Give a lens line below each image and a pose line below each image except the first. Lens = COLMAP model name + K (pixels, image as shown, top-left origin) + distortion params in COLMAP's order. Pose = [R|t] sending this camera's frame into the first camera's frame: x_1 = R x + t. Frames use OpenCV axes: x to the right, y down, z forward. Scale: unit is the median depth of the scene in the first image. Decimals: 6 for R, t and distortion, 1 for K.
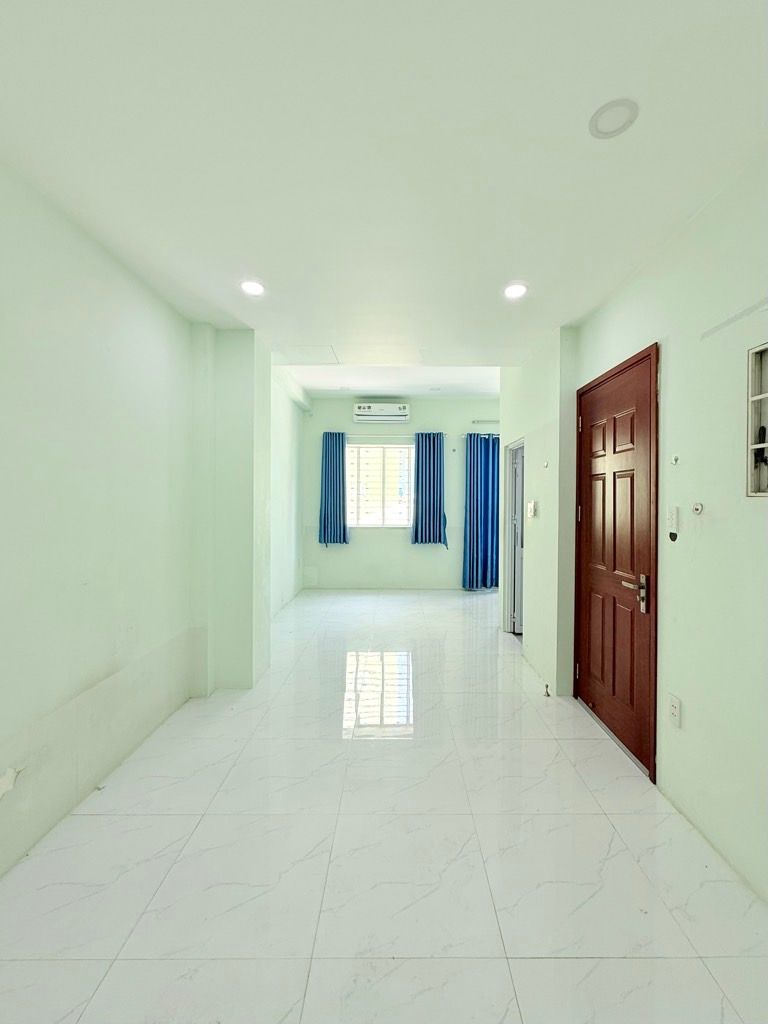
lens RADIAL K [[428.7, 0, 399.9], [0, 428.7, 503.3], [0, 0, 1]] dist [0.000895, -0.000219]
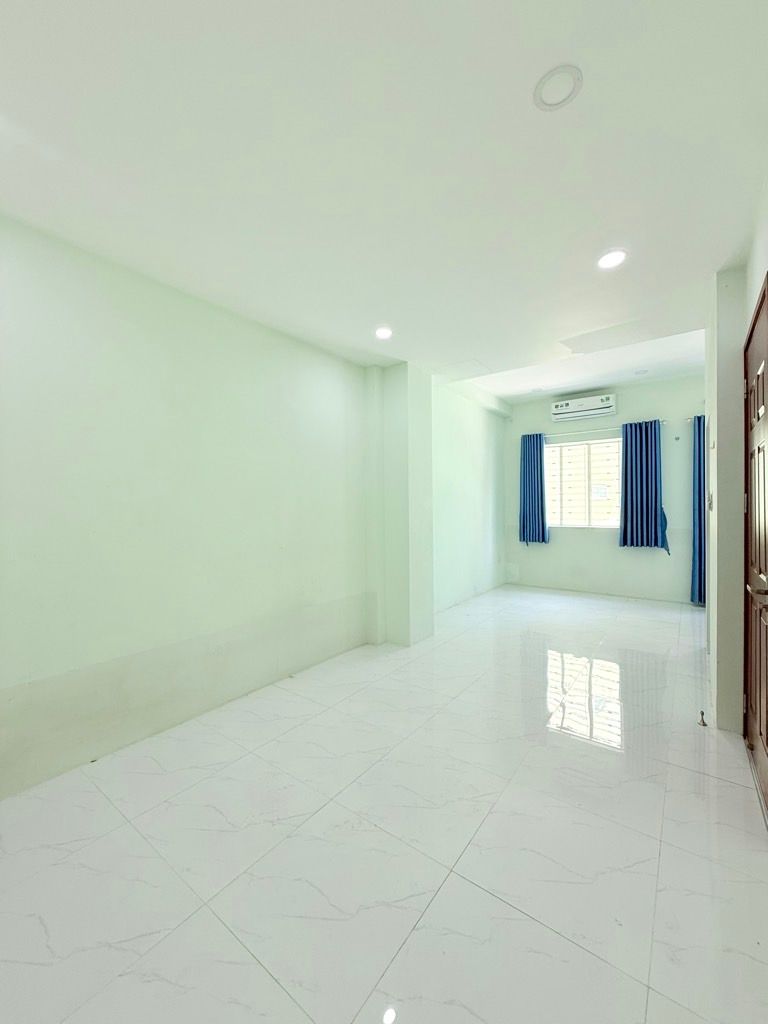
lens RADIAL K [[410.2, 0, 382.9], [0, 410.2, 510.6], [0, 0, 1]] dist [0.002357, 0.001588]
pose [[0.793439, -0.005216, -0.608627, 0.163368], [0.006363, 0.999980, -0.000274, 0.015957], [0.608616, -0.003655, 0.793456, -0.000470]]
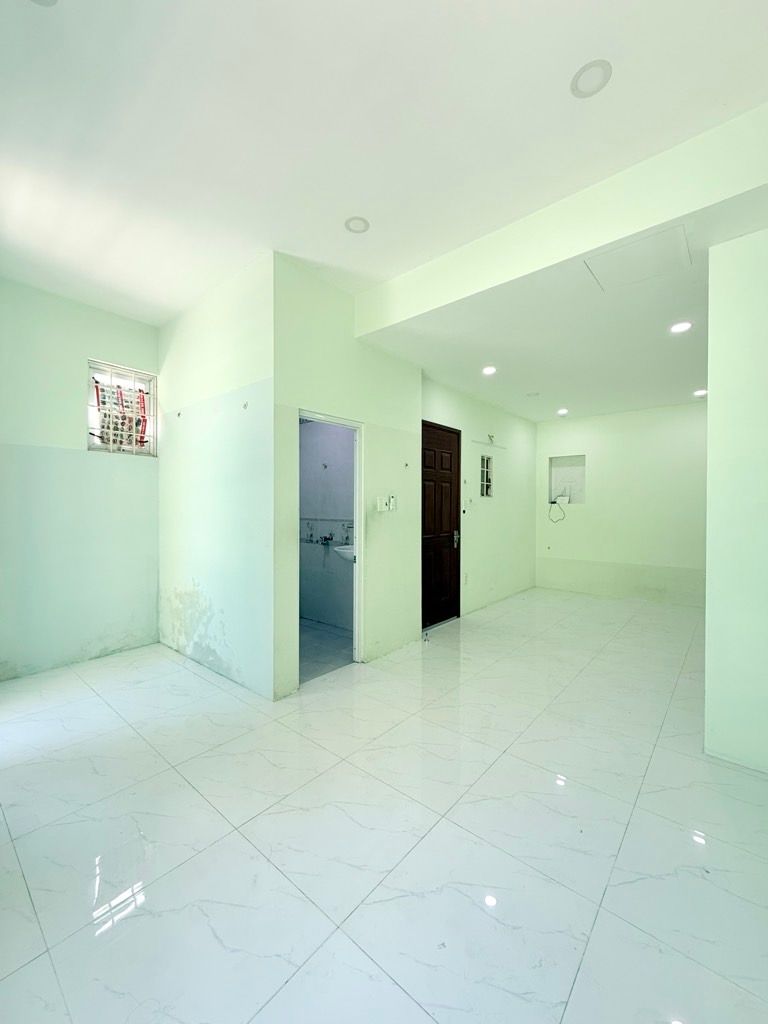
lens RADIAL K [[410.2, 0, 387.8], [0, 410.2, 509.0], [0, 0, 1]] dist [0.002357, 0.001588]
pose [[-0.756574, -0.000026, 0.653908, -0.194064], [0.007317, 0.999937, 0.008506, 0.012372], [-0.653867, 0.011220, -0.756526, 0.994460]]
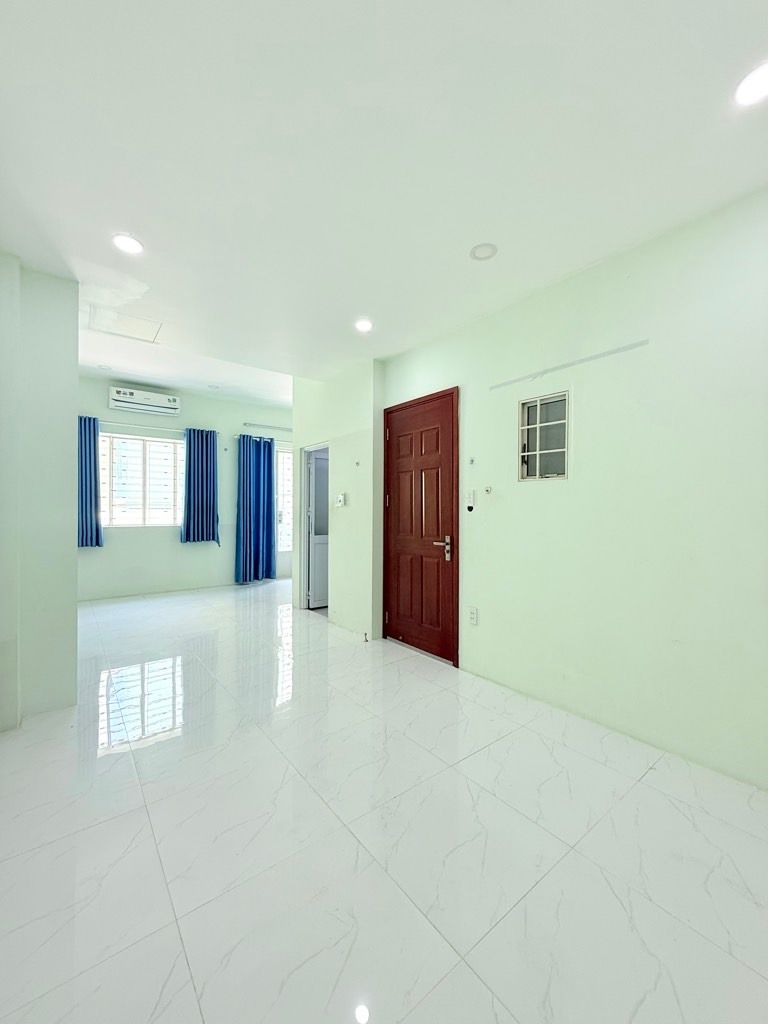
lens RADIAL K [[410.2, 0, 383.1], [0, 410.2, 512.6], [0, 0, 1]] dist [0.002357, 0.001588]
pose [[0.794217, -0.009016, 0.607567, -0.177701], [0.007570, 0.999959, 0.004944, 0.026116], [-0.607587, 0.000672, 0.794253, -0.008364]]
